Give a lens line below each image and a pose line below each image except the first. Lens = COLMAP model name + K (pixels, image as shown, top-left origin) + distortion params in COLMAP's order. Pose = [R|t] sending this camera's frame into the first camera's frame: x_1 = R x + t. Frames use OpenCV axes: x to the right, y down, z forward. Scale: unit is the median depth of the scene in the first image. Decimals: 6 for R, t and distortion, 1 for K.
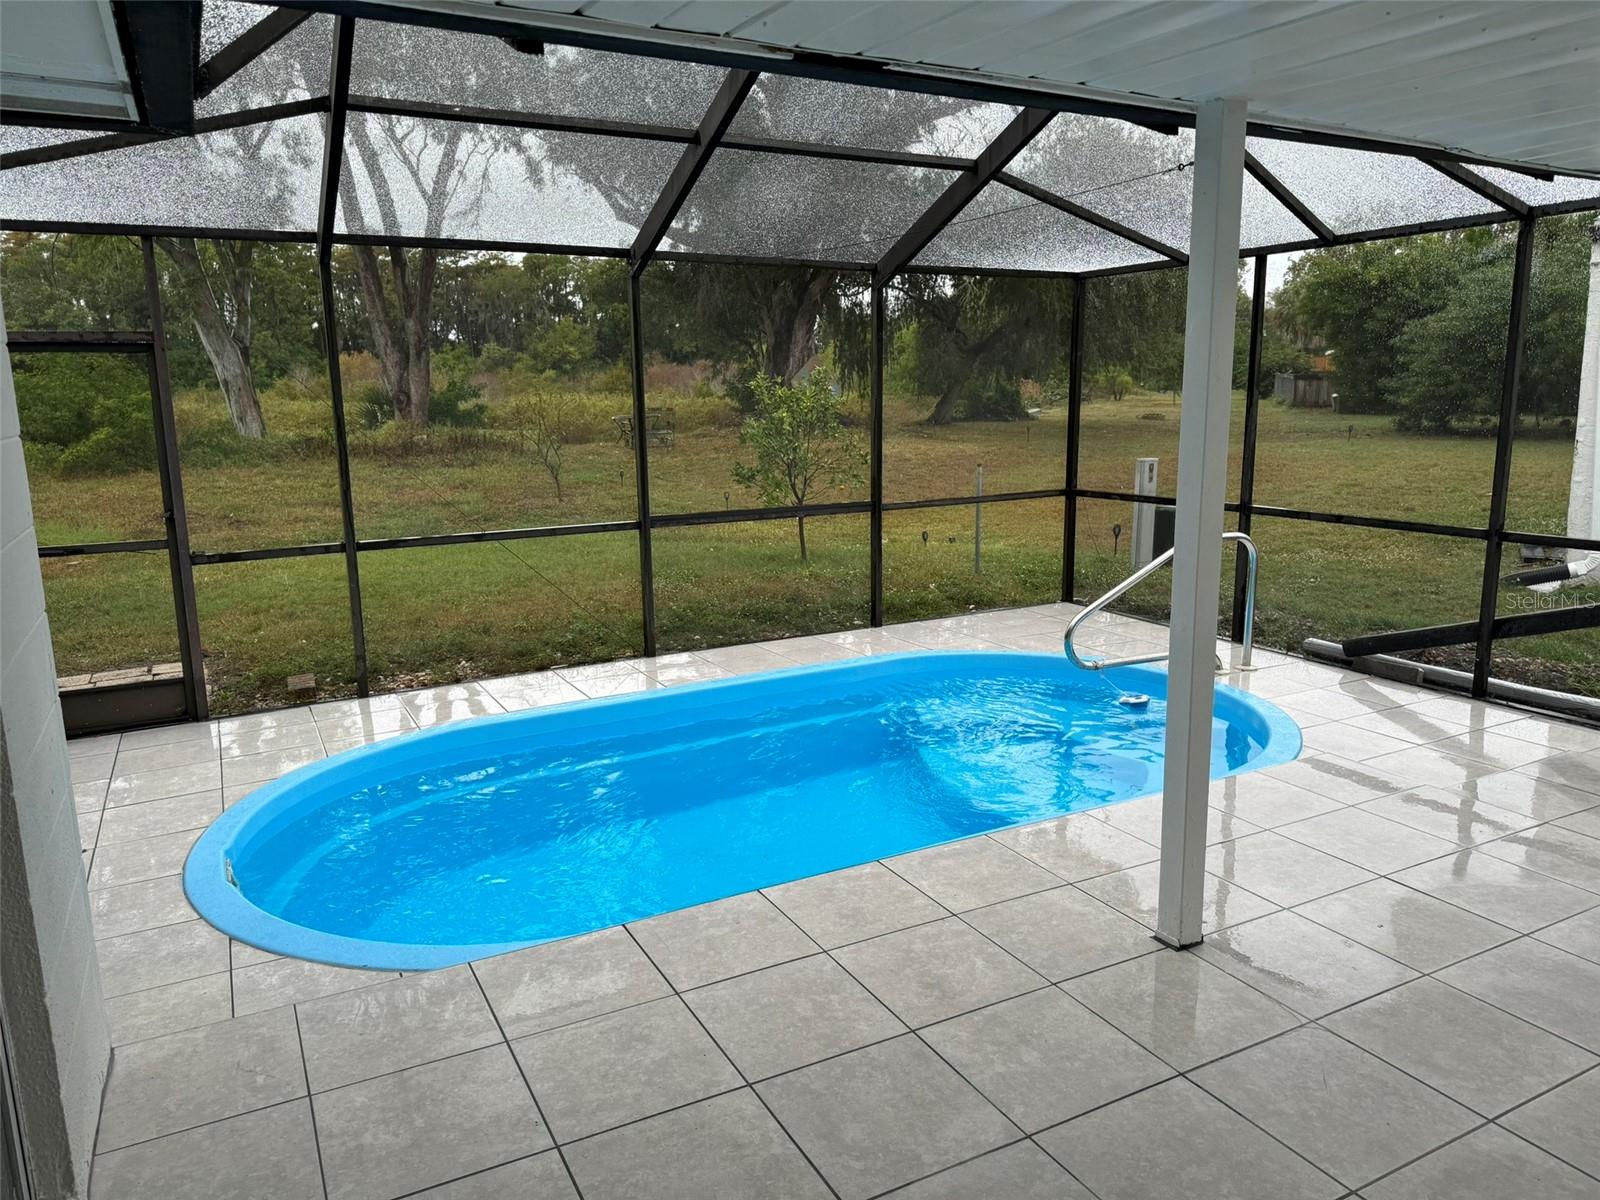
lens RADIAL K [[1116.8, 0, 800.0], [0, 1116.8, 600.0], [0, 0, 1]] dist [0.093273, -0.133973]
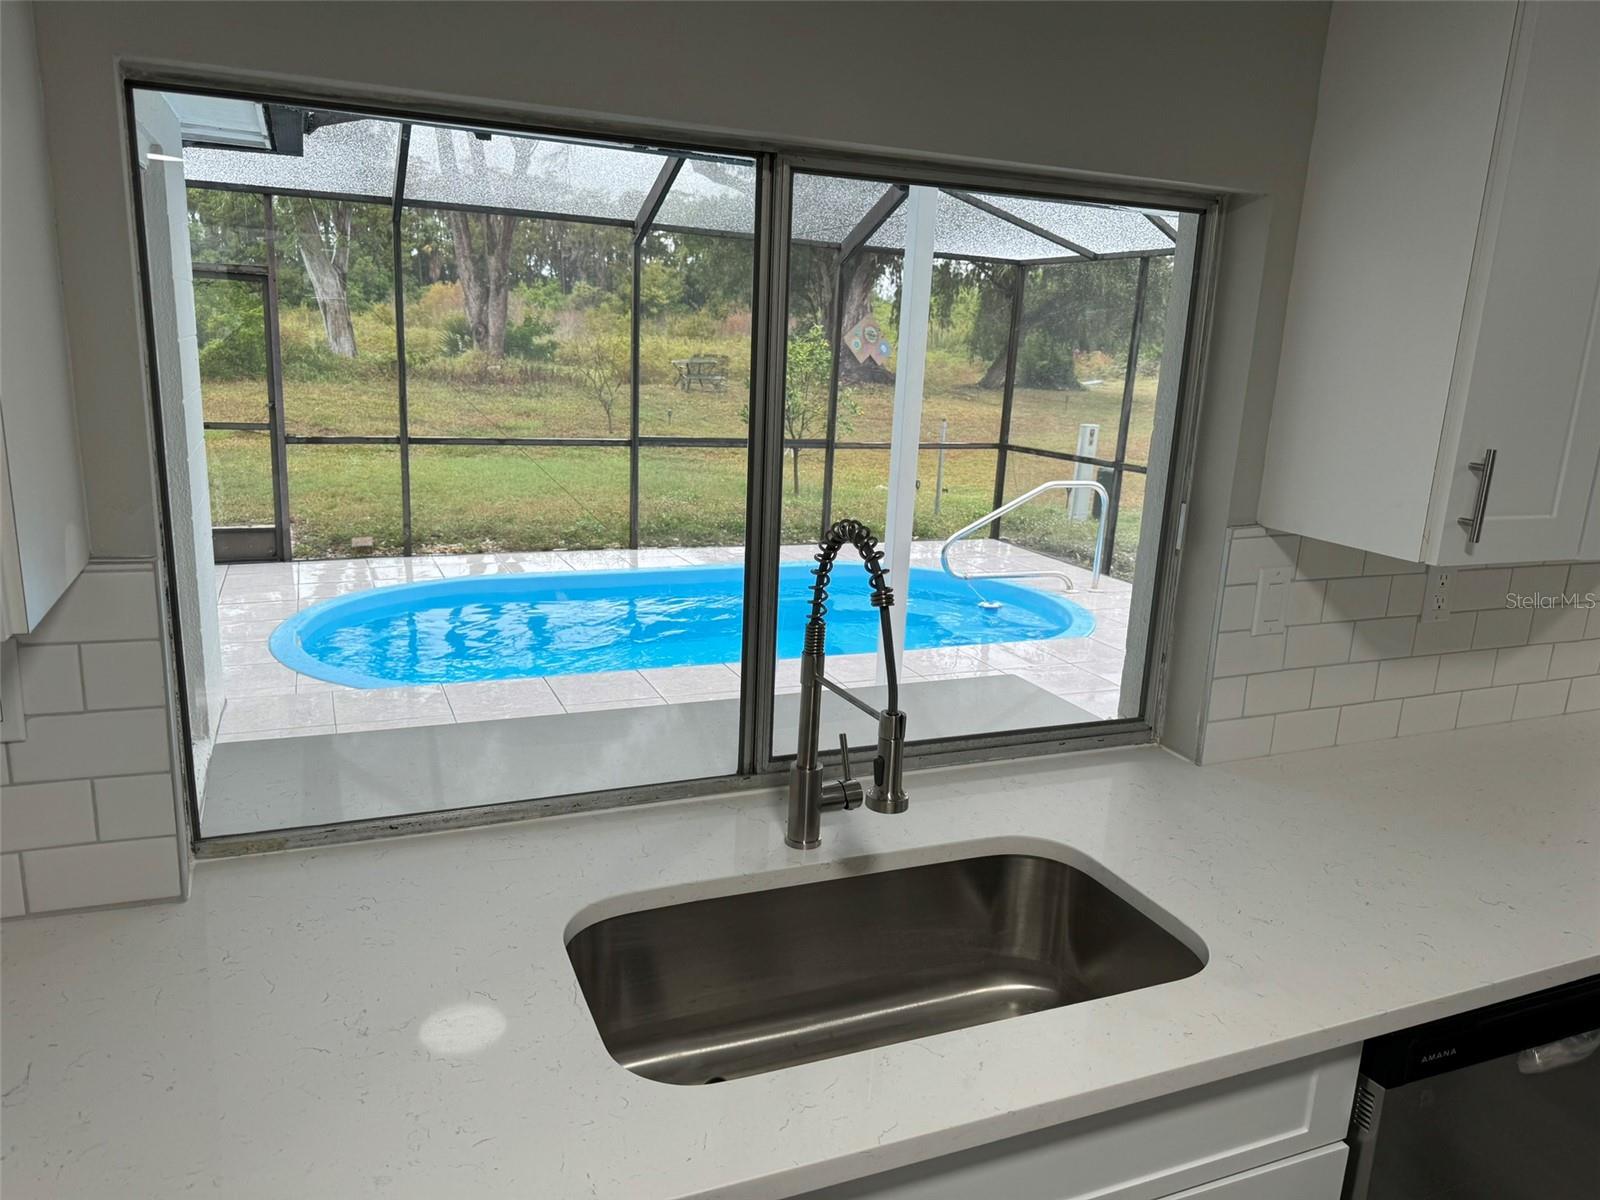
lens RADIAL K [[1133.7, 0, 804.1], [0, 1133.7, 606.4], [0, 0, 1]] dist [0.159095, -0.294217]
pose [[0.994685, 0.079840, -0.065012, 0.129360], [-0.077222, 0.996135, 0.041846, 0.040972], [0.068102, -0.036603, 0.997007, -0.240127]]
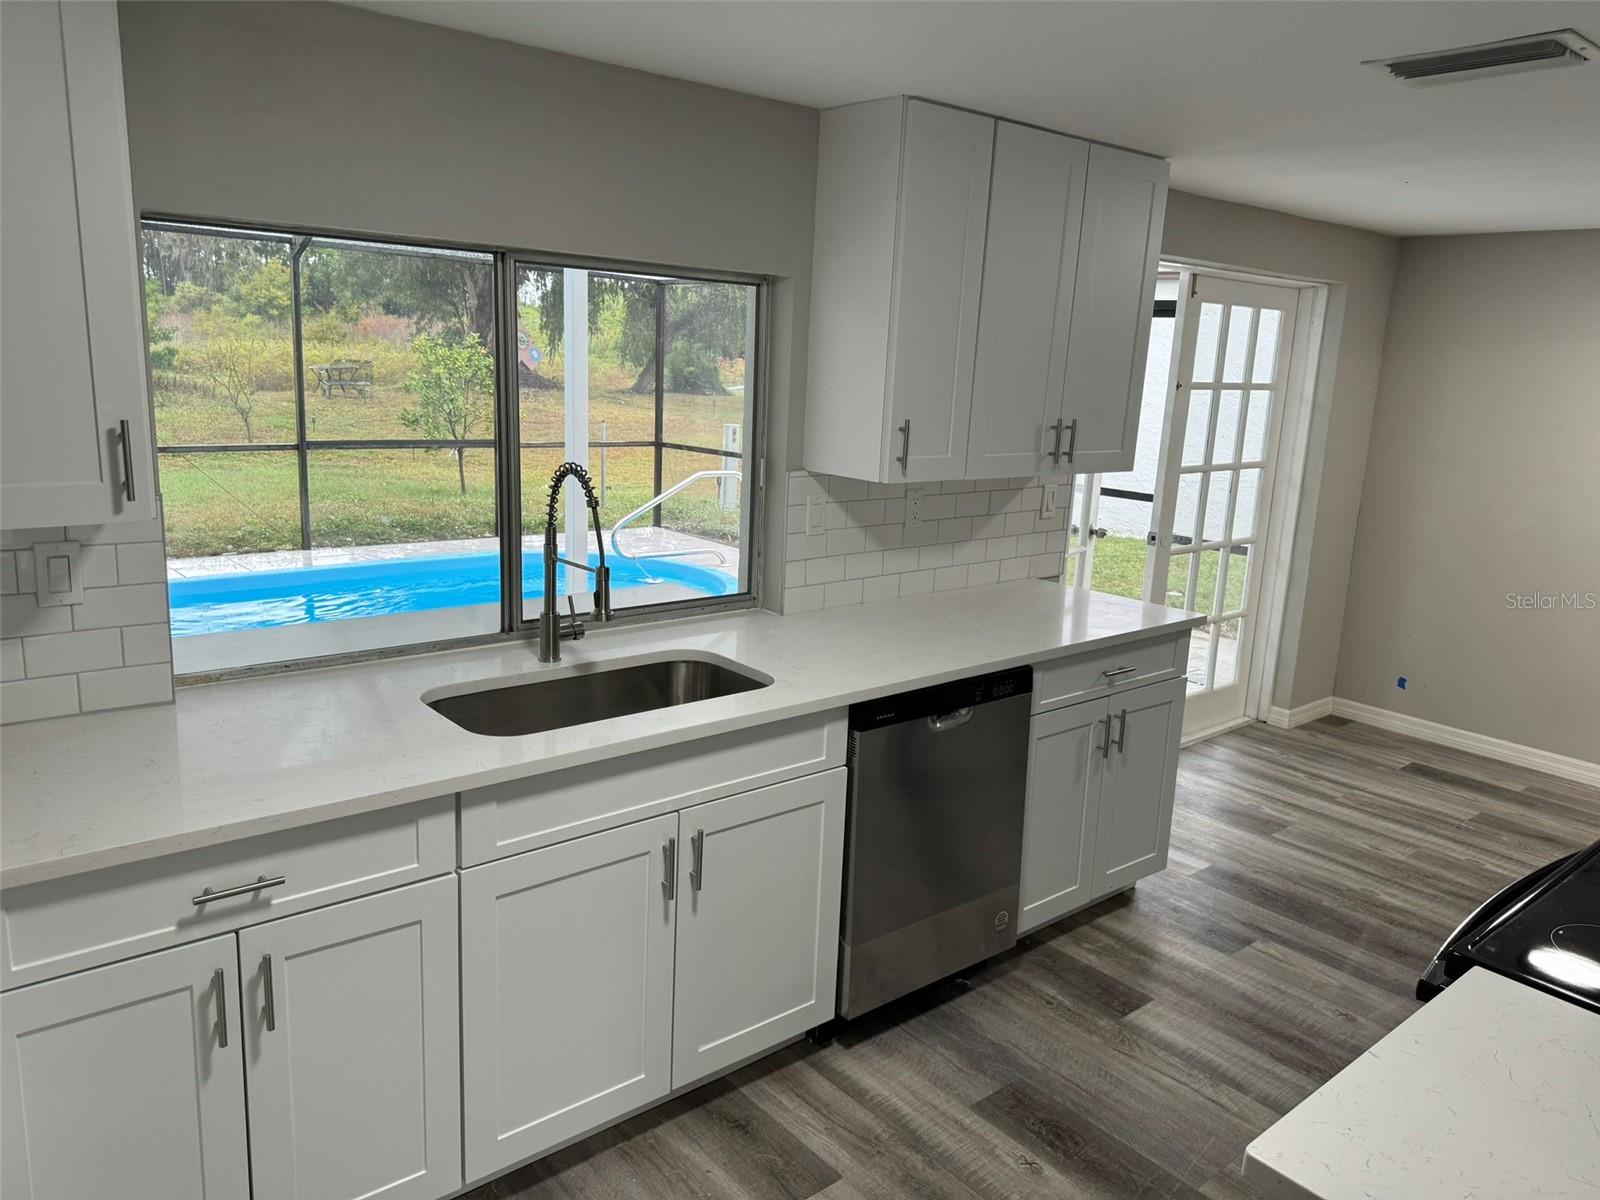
lens RADIAL K [[1133.7, 0, 804.1], [0, 1133.7, 606.4], [0, 0, 1]] dist [0.159095, -0.294217]
pose [[0.975185, 0.011498, 0.221092, 0.117739], [-0.017185, 0.999569, 0.023814, 0.065549], [-0.220723, -0.027023, 0.974962, -0.387363]]
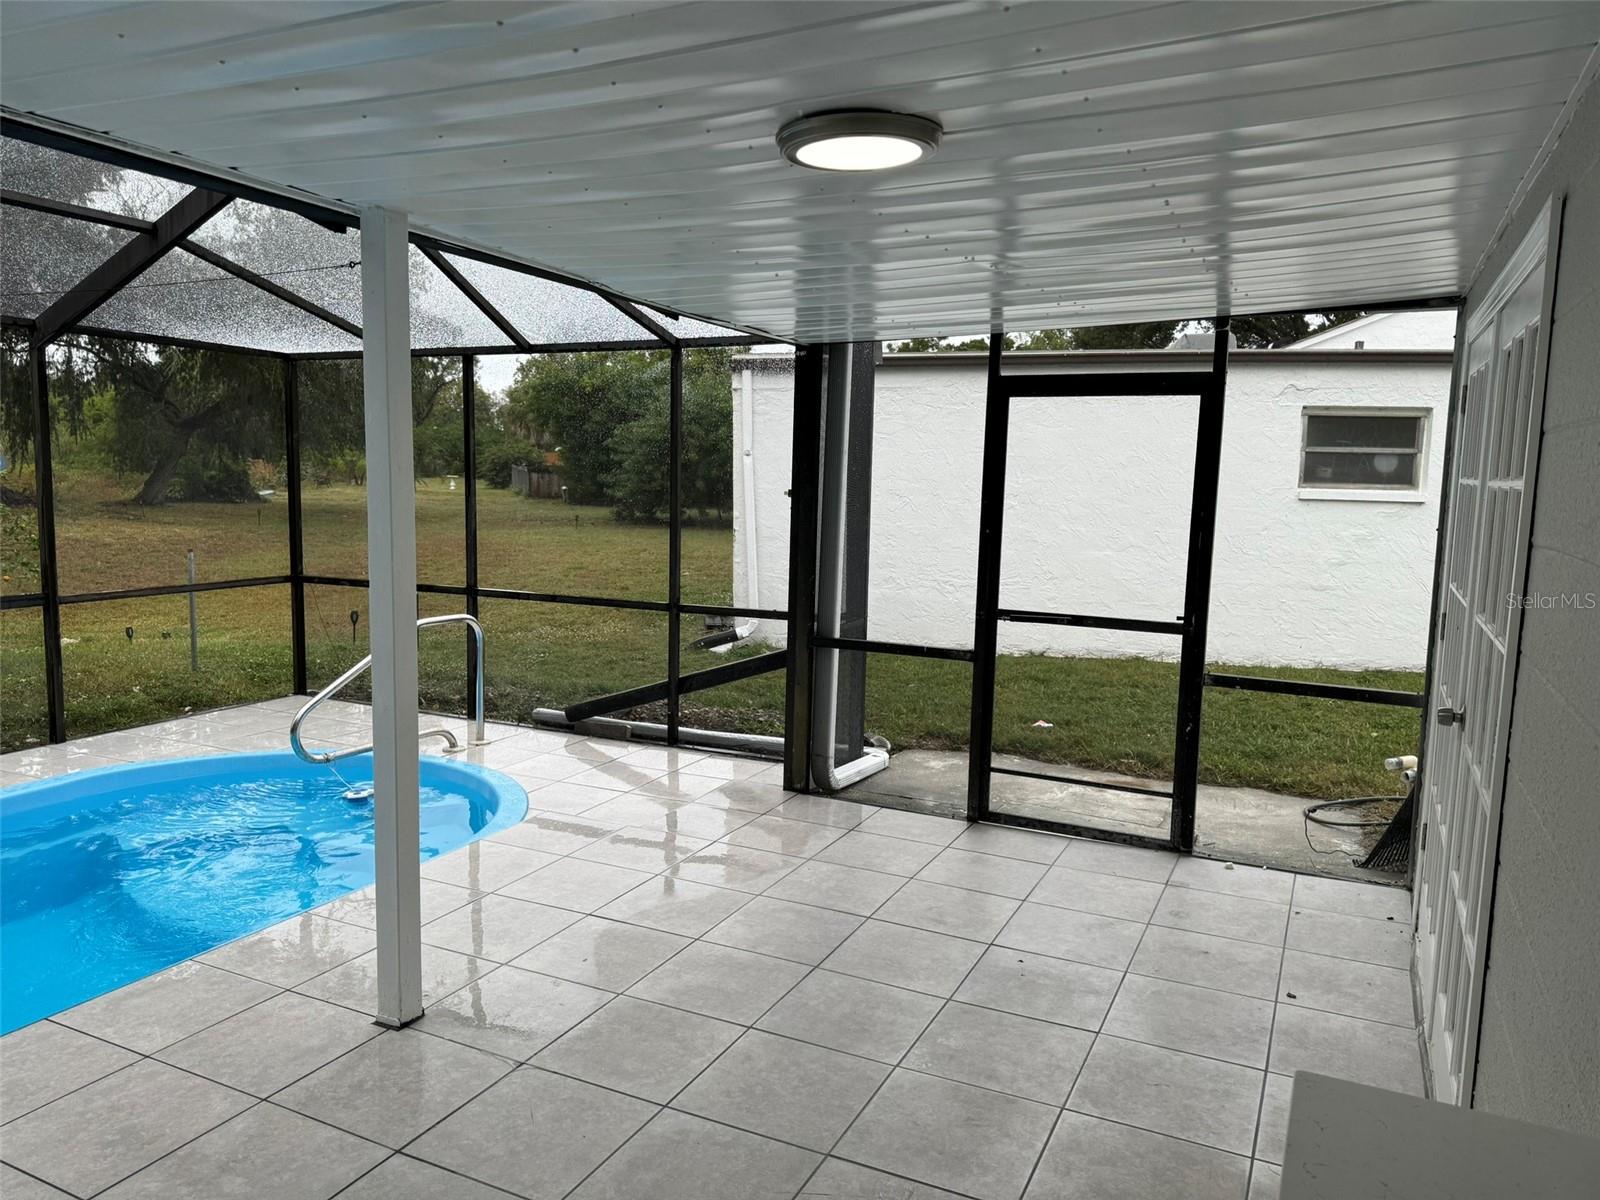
lens RADIAL K [[1116.8, 0, 800.0], [0, 1116.8, 600.0], [0, 0, 1]] dist [0.093273, -0.133973]
pose [[0.804021, -0.033403, 0.593661, 0.014738], [0.077997, 0.995719, -0.049608, 0.003093], [-0.589463, 0.086190, 0.803184, -0.020922]]
